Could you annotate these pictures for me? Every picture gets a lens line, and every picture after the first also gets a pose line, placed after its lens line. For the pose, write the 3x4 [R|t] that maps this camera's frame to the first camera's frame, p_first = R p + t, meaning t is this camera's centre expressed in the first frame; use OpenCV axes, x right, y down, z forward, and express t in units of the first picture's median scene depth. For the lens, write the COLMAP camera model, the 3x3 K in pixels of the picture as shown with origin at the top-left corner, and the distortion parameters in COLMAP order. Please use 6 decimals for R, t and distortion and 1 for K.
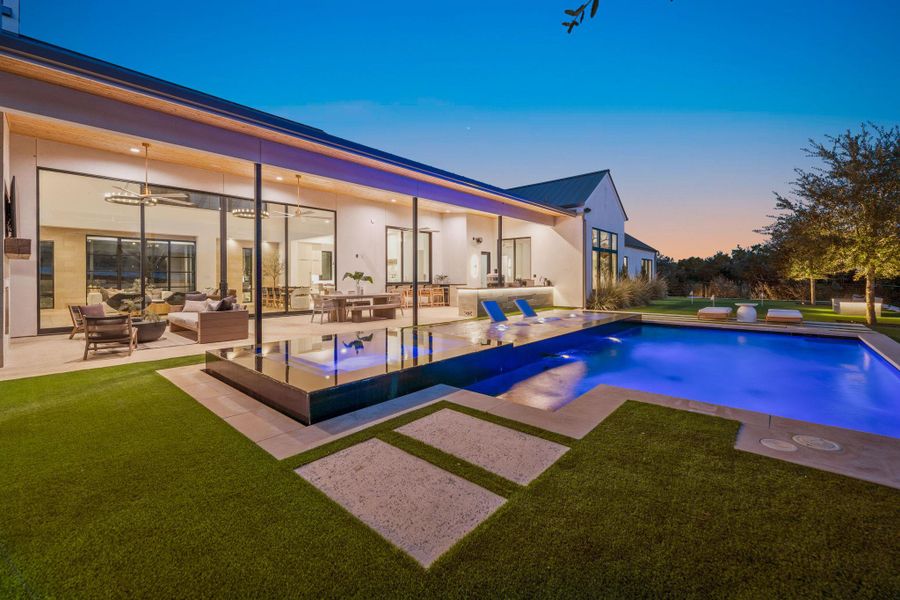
lens RADIAL K [[379.3, 0, 440.6], [0, 379.3, 277.8], [0, 0, 1]] dist [0.001351, 0.000178]
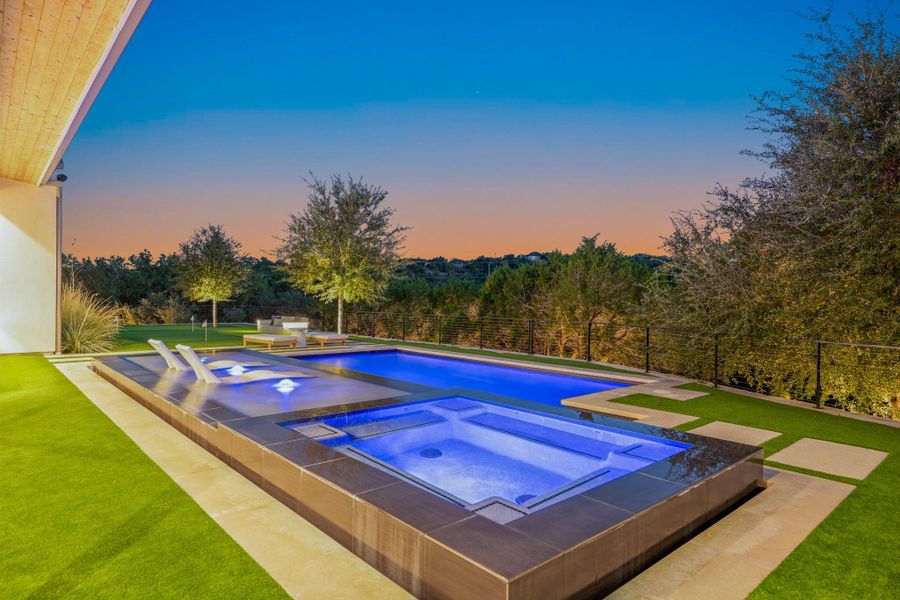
lens RADIAL K [[527.3, 0, 455.3], [0, 527.3, 301.4], [0, 0, 1]] dist [0.006927, -0.000118]
pose [[0.080717, 0.001603, 0.996736, -0.351574], [-0.014566, 0.999894, -0.000428, -0.003566], [-0.996631, -0.014484, 0.080732, 0.353616]]
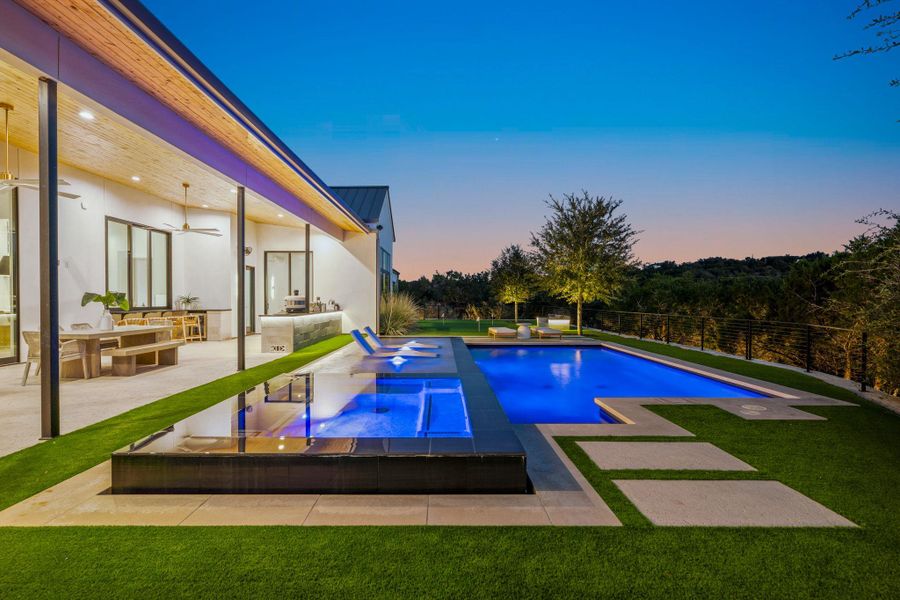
lens RADIAL K [[450.1, 0, 443.5], [0, 450.1, 304.3], [0, 0, 1]] dist [-0.001641, -0.002887]
pose [[0.733136, -0.002942, 0.680076, -0.244600], [-0.005069, 0.999939, 0.009790, -0.003870], [-0.680064, -0.010625, 0.733076, 0.094100]]
